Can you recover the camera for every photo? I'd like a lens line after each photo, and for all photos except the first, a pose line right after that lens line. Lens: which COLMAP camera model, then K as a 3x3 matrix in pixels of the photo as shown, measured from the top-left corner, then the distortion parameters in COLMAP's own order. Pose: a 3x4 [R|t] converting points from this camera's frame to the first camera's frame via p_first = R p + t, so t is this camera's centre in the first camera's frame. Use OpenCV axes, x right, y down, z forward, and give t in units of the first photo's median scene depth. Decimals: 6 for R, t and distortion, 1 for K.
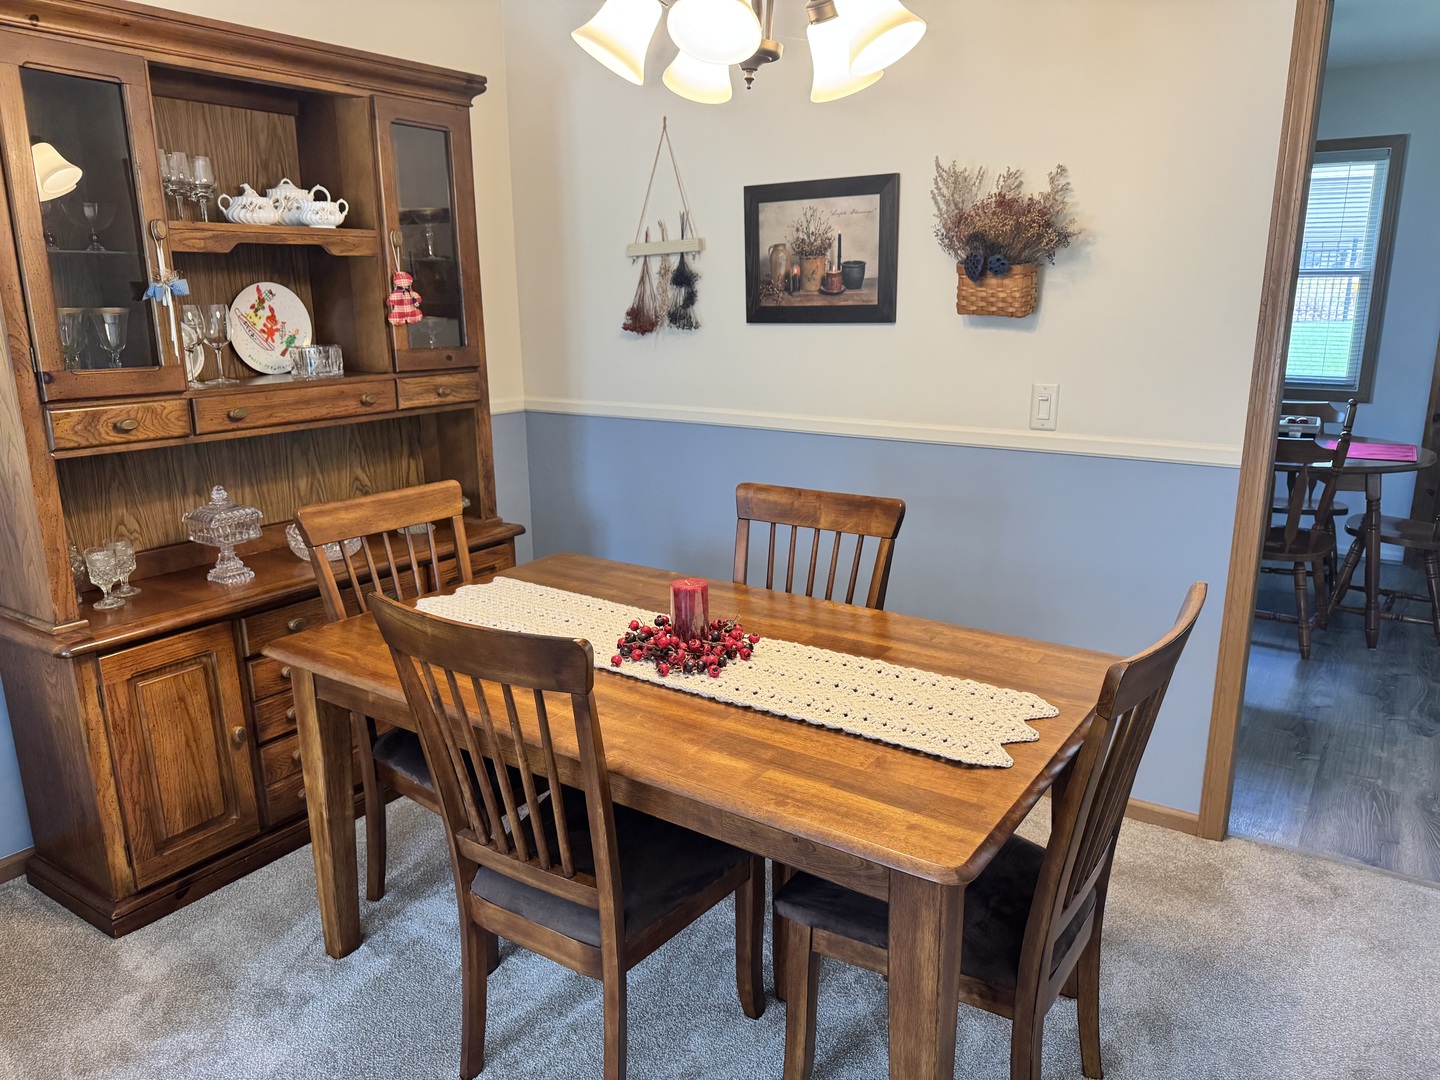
lens RADIAL K [[1003.0, 0, 715.2], [0, 1003.0, 549.7], [0, 0, 1]] dist [0.091965, -0.152958]
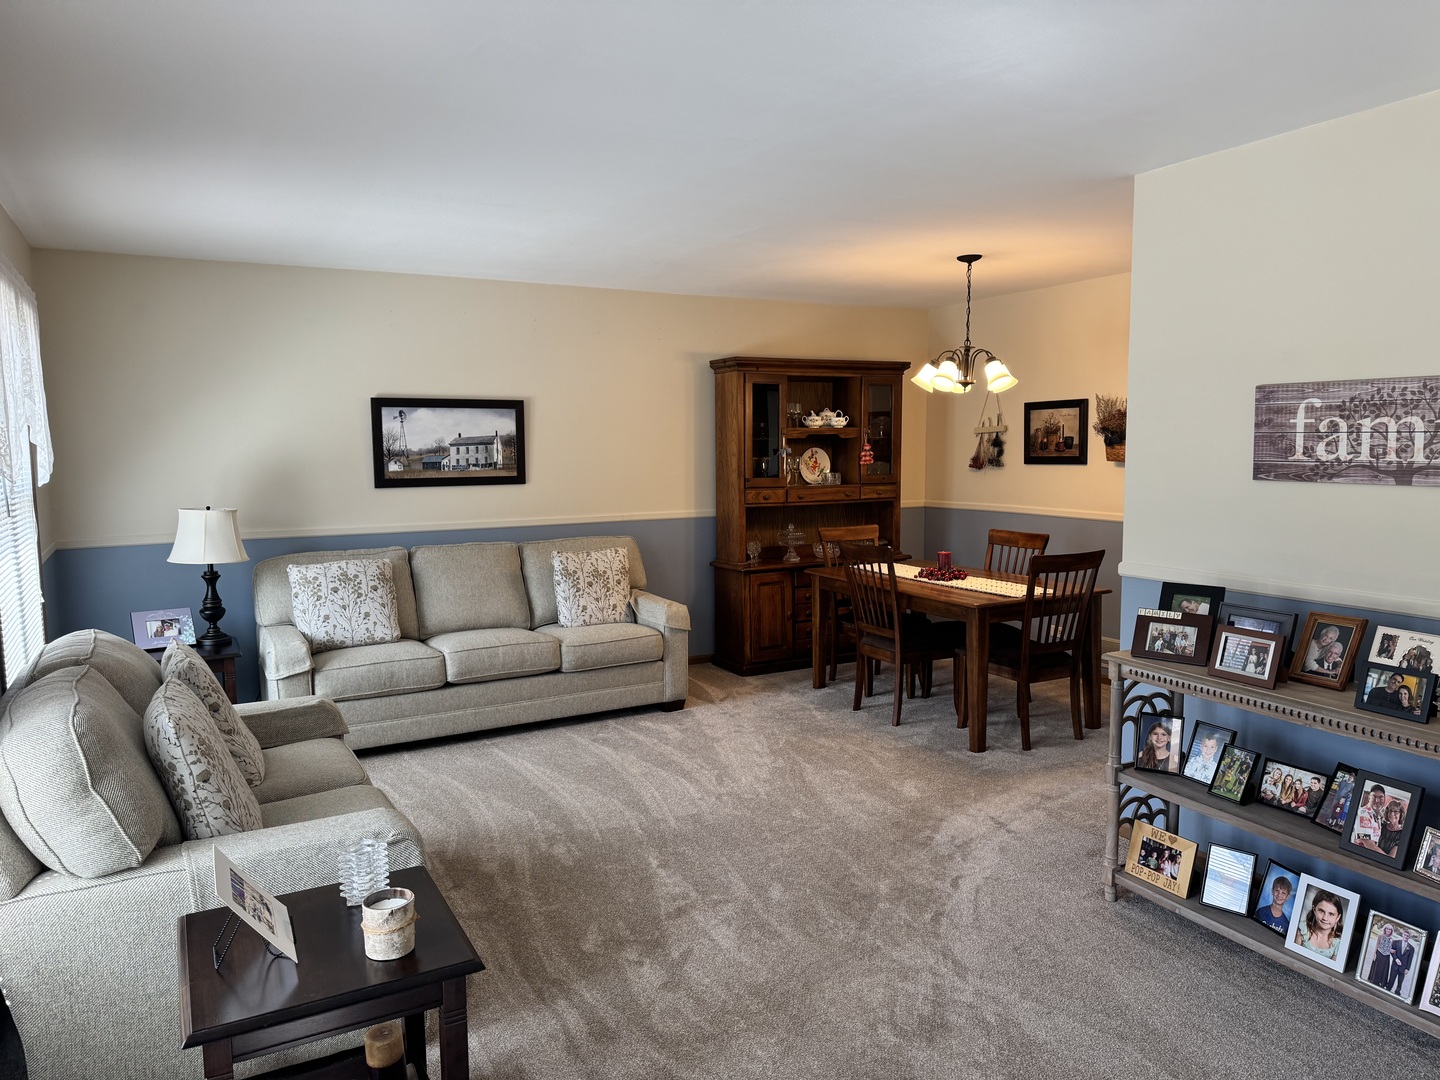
lens RADIAL K [[1003.0, 0, 715.2], [0, 1003.0, 549.7], [0, 0, 1]] dist [0.091965, -0.152958]
pose [[0.885227, 0.047198, -0.462758, 0.512363], [-0.110863, 0.987578, -0.111349, 0.296344], [0.451754, 0.149872, 0.879464, -1.287766]]
